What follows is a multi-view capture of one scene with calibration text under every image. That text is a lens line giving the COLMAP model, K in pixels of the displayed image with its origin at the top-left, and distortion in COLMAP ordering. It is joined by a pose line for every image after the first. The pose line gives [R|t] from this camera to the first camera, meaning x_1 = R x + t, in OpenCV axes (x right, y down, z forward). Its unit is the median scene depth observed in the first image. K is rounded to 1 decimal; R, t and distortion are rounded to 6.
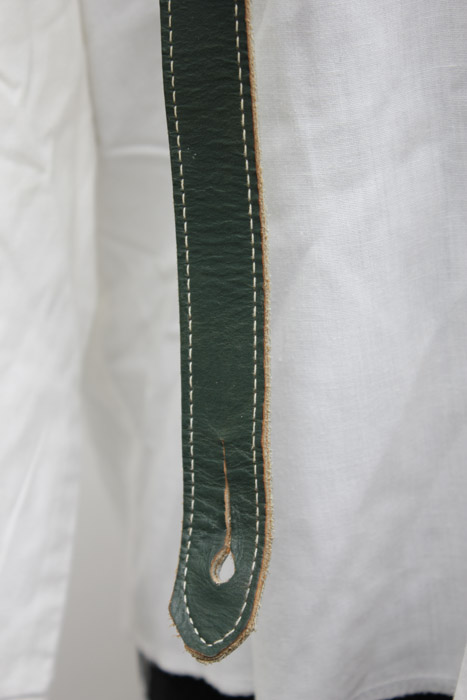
lens RADIAL K [[1638.2, 0, 233.5], [0, 1638.2, 350.0], [0, 0, 1]] dist [0.068569, 0.683150]
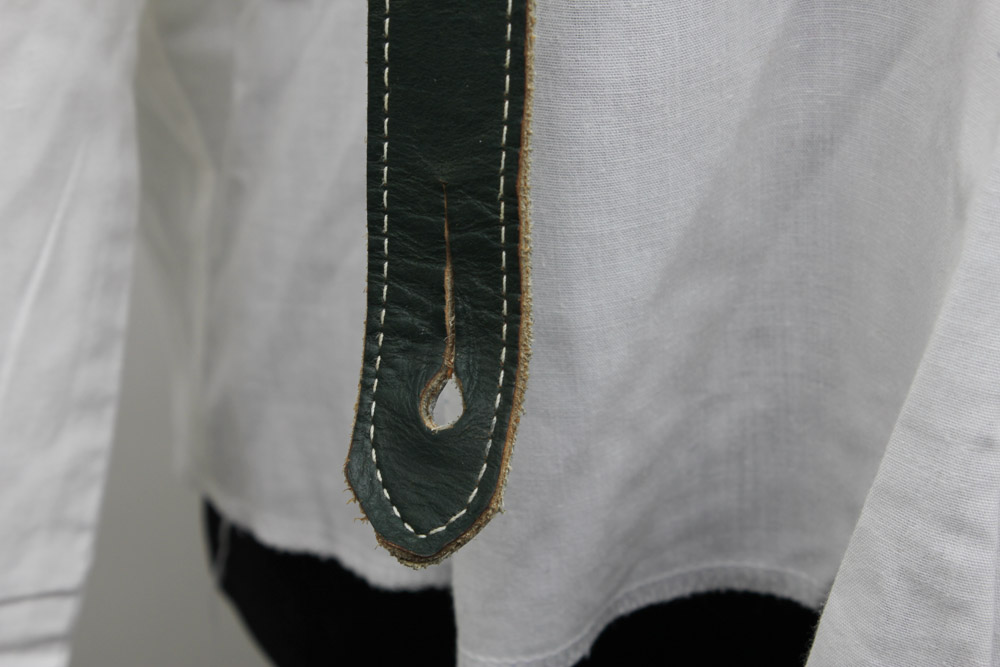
lens RADIAL K [[2340.3, 0, 500.0], [0, 2340.3, 333.5], [0, 0, 1]] dist [0.068569, 0.683150]
pose [[0.992130, 0.002624, 0.125188, -0.087551], [-0.019128, 0.991222, 0.130820, 0.000375], [-0.123746, -0.132185, 0.983470, 0.187400]]
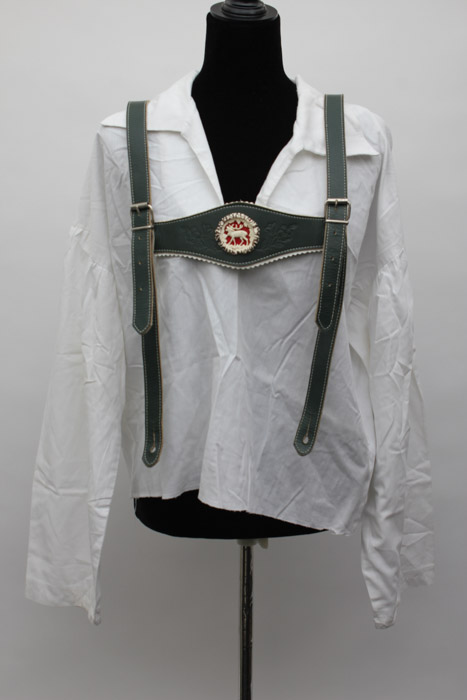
lens RADIAL K [[1169.9, 0, 233.5], [0, 1169.9, 350.0], [0, 0, 1]] dist [0.019503, 0.043589]
pose [[0.999465, 0.005572, 0.032232, 0.116038], [-0.000525, 0.987990, -0.154515, 0.370716], [-0.032706, 0.154415, 0.987465, -2.424807]]
